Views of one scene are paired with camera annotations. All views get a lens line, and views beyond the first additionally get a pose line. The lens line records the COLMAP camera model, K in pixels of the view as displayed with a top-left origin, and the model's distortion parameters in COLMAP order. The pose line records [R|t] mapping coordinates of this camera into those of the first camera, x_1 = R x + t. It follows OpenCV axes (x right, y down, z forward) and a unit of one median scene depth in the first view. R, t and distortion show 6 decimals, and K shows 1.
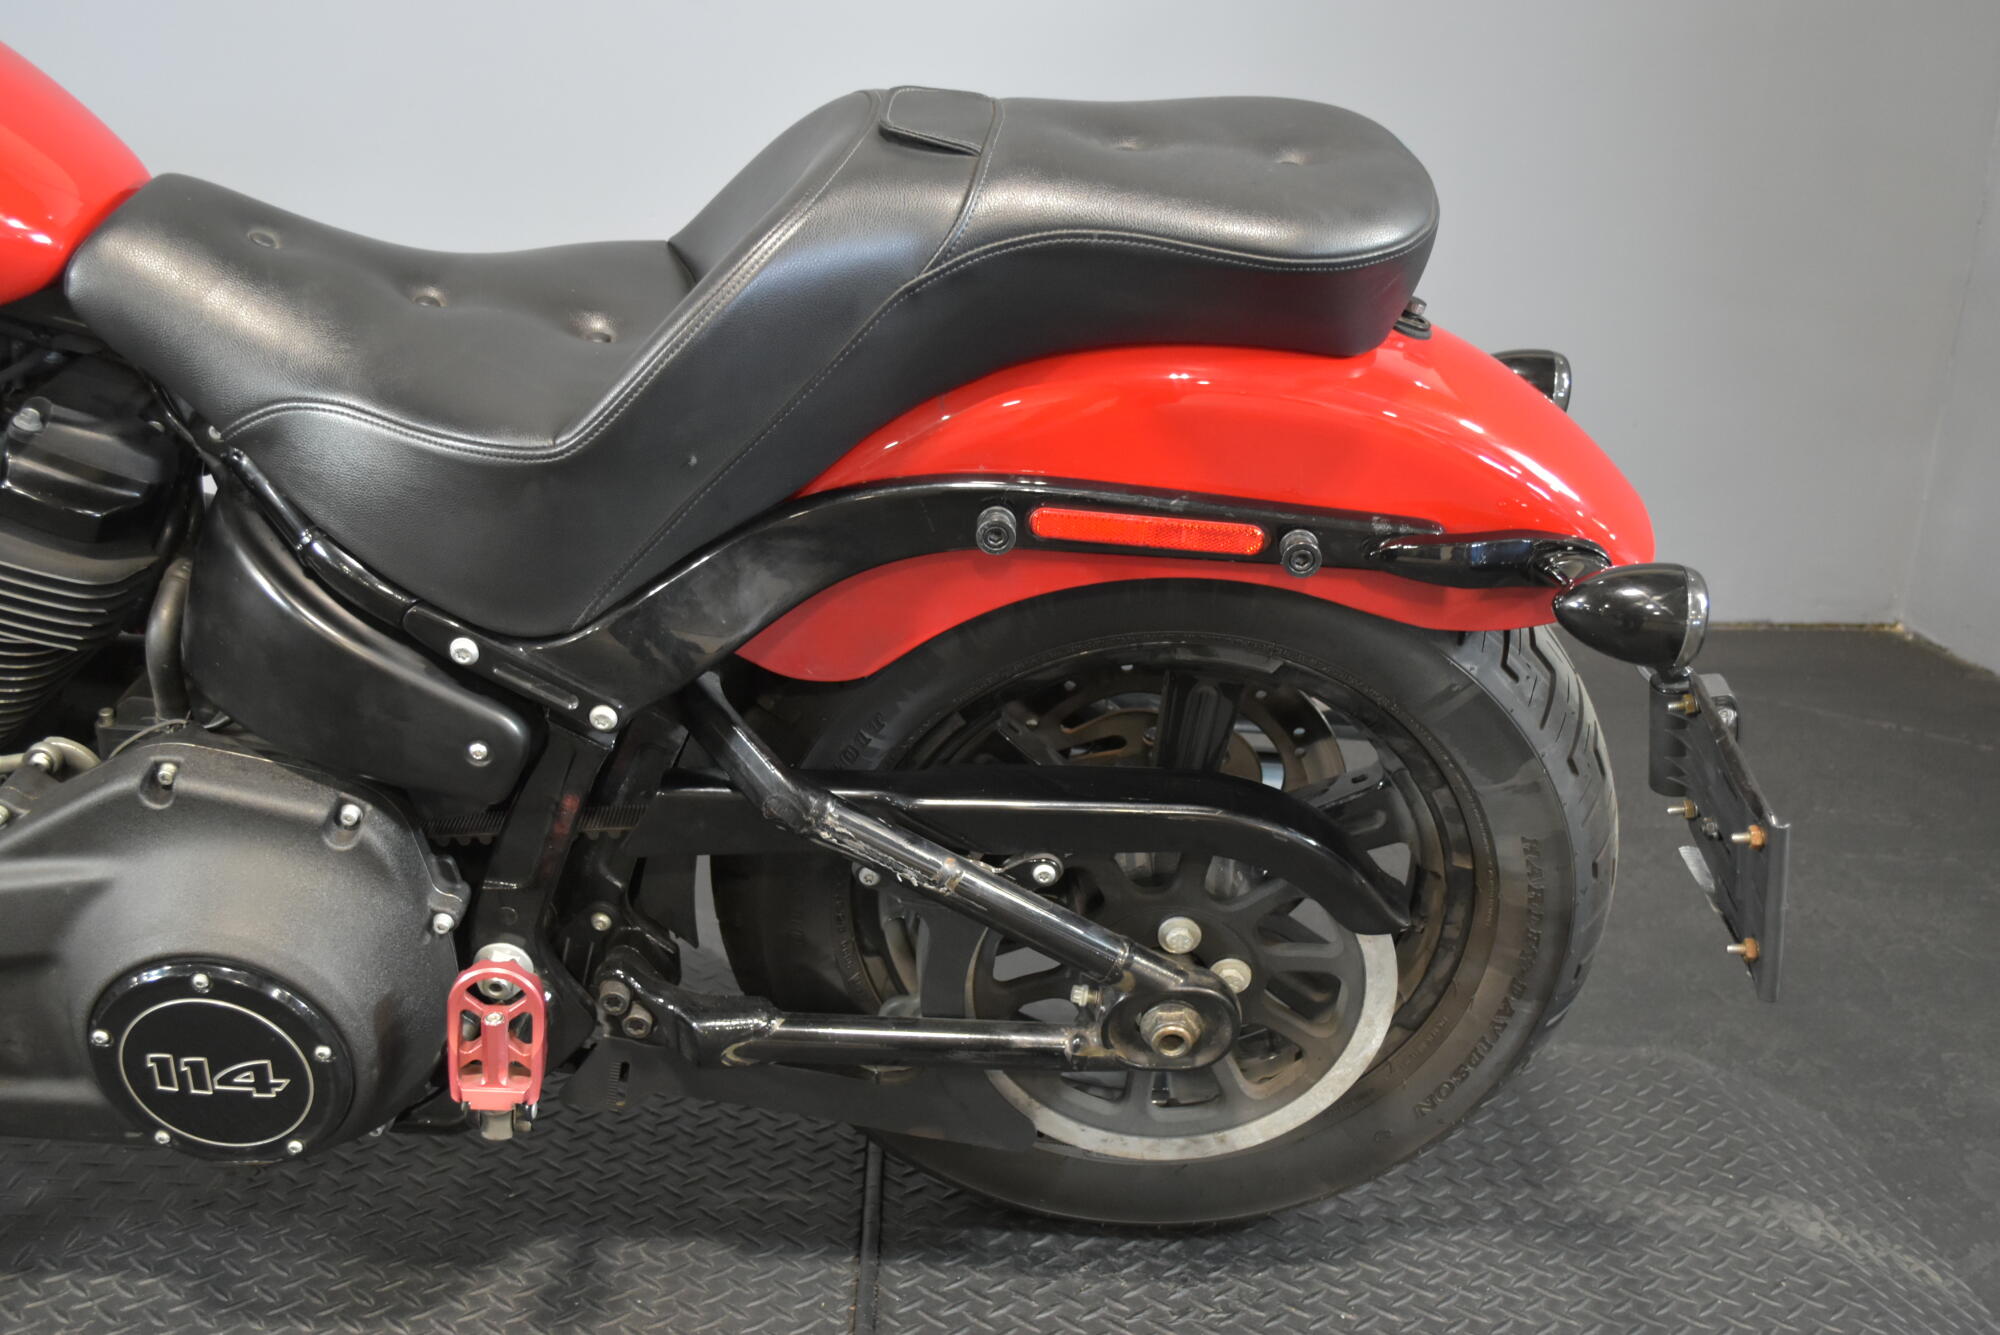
lens RADIAL K [[1965.0, 0, 1000.0], [0, 1965.0, 667.5], [0, 0, 1]] dist [-0.018895, -0.010776]
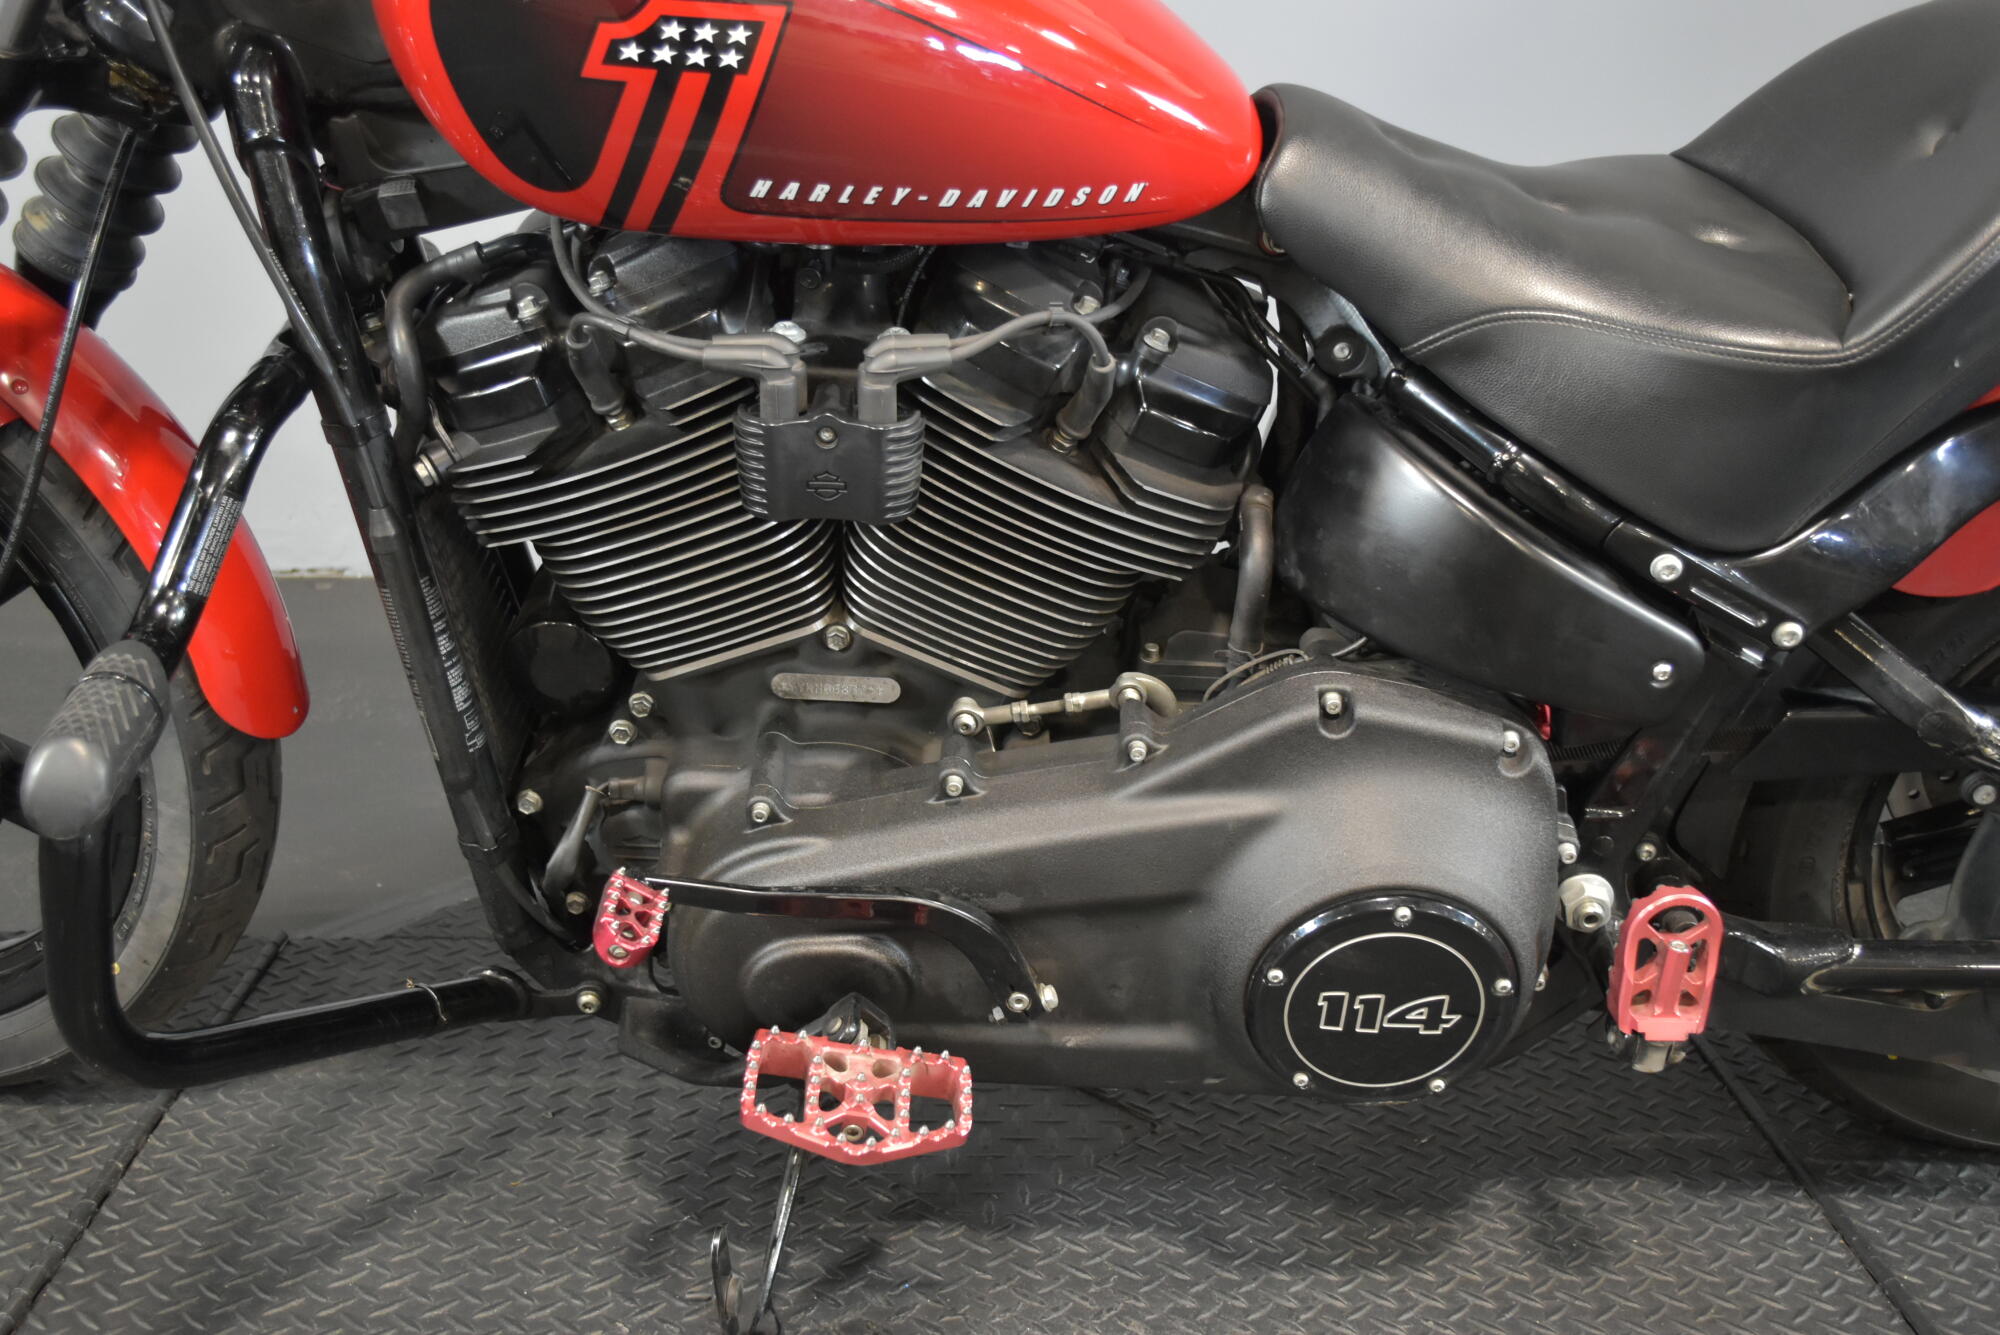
lens RADIAL K [[1965.0, 0, 1000.0], [0, 1965.0, 667.5], [0, 0, 1]] dist [-0.018895, -0.010776]
pose [[0.999728, -0.020971, 0.010163, -0.595867], [0.020865, 0.999728, 0.010386, 0.023298], [-0.010378, -0.010172, 0.999894, 0.031619]]
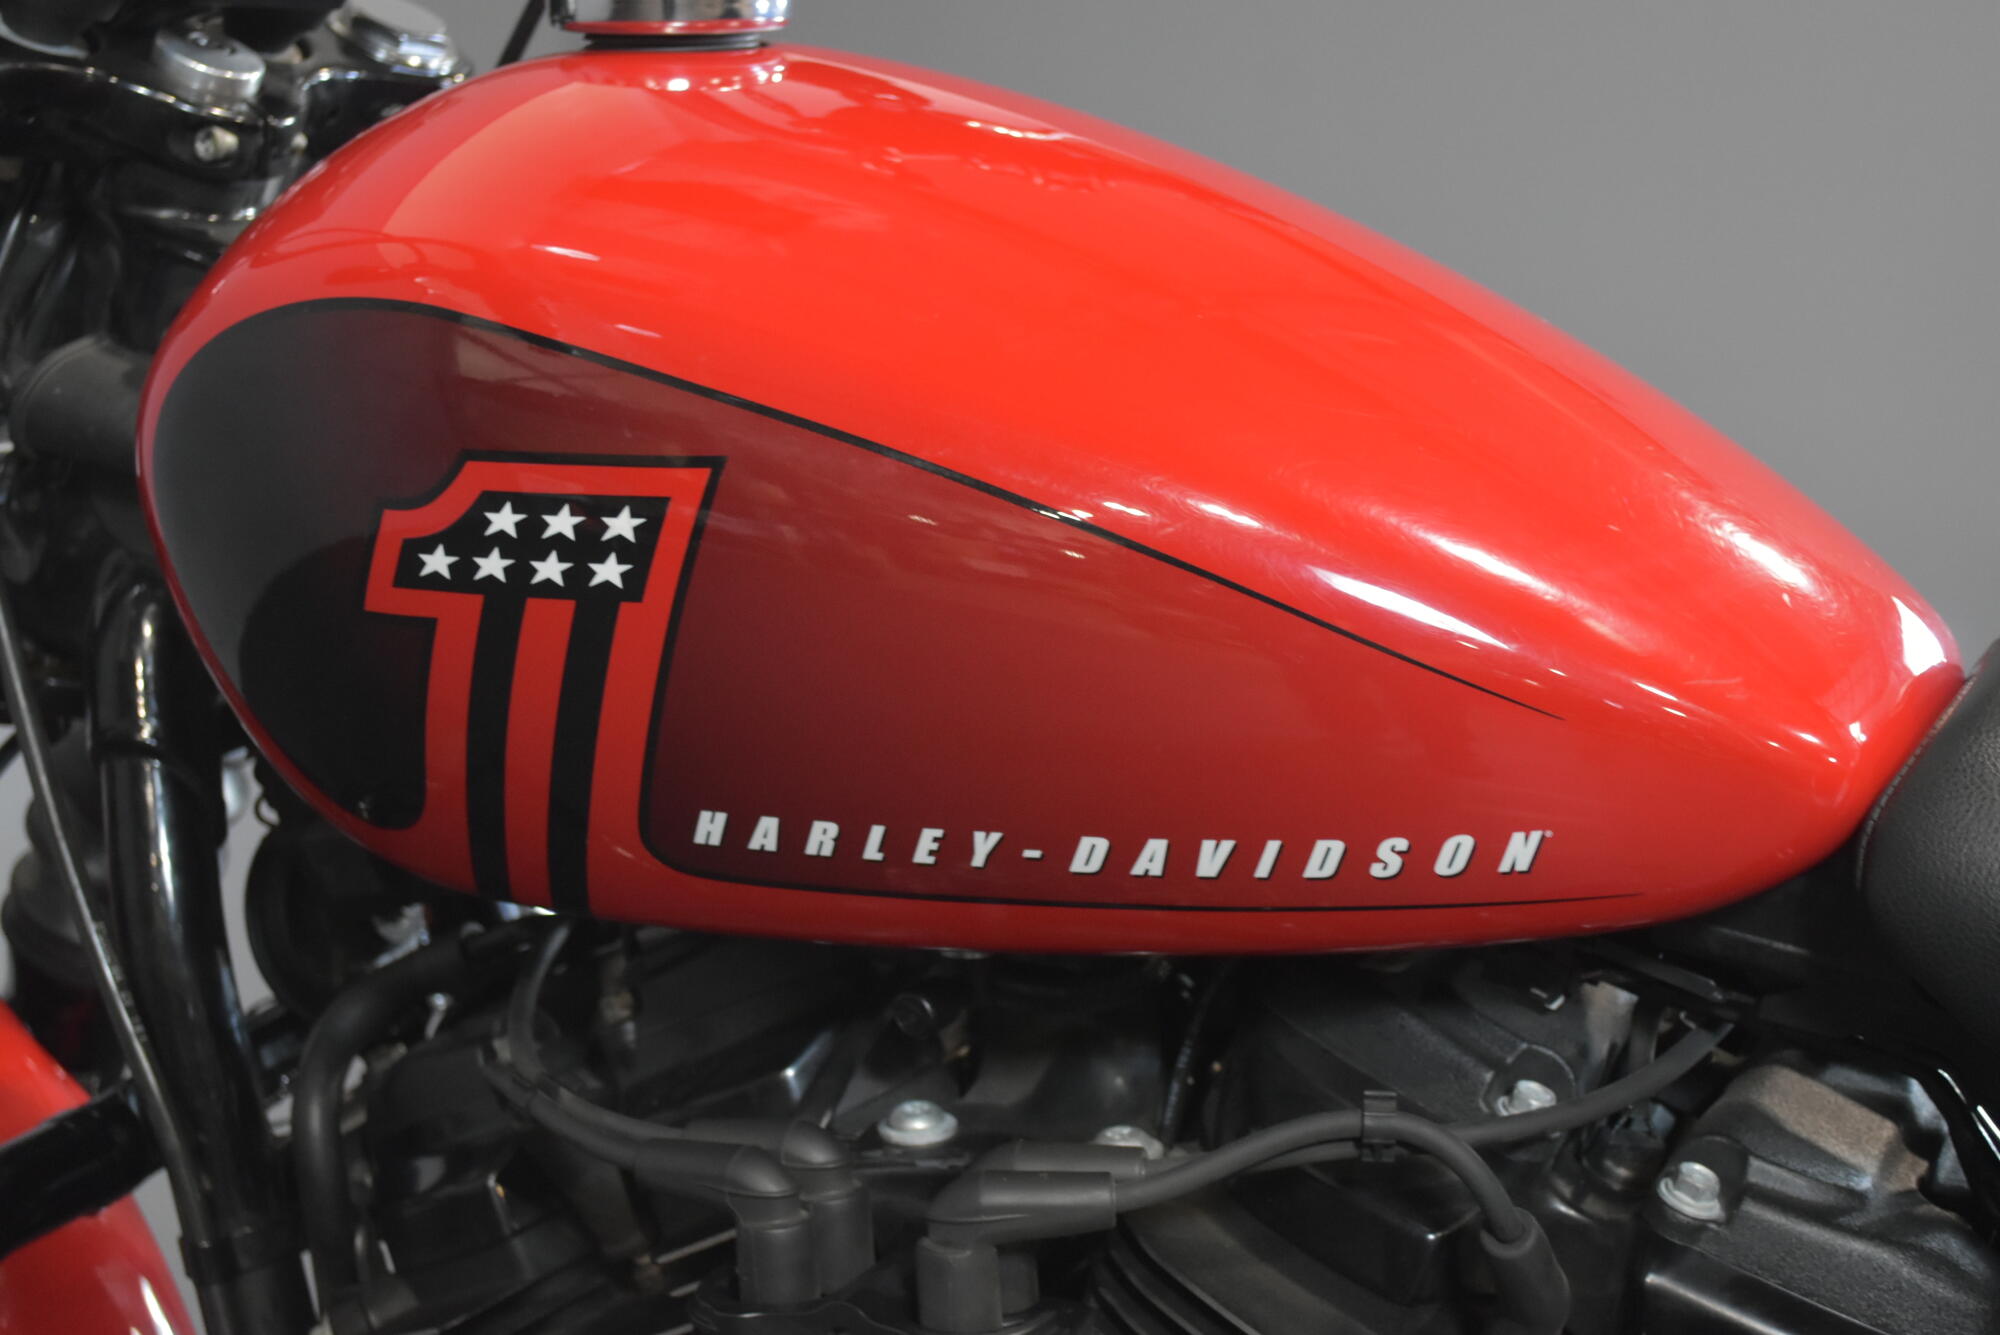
lens RADIAL K [[3040.5, 0, 1000.0], [0, 3040.5, 667.5], [0, 0, 1]] dist [-0.017437, -0.093825]
pose [[0.893357, -0.029806, -0.448359, -0.338961], [-0.107455, 0.954678, -0.277568, -0.037564], [0.436311, 0.296146, 0.849665, 0.353844]]
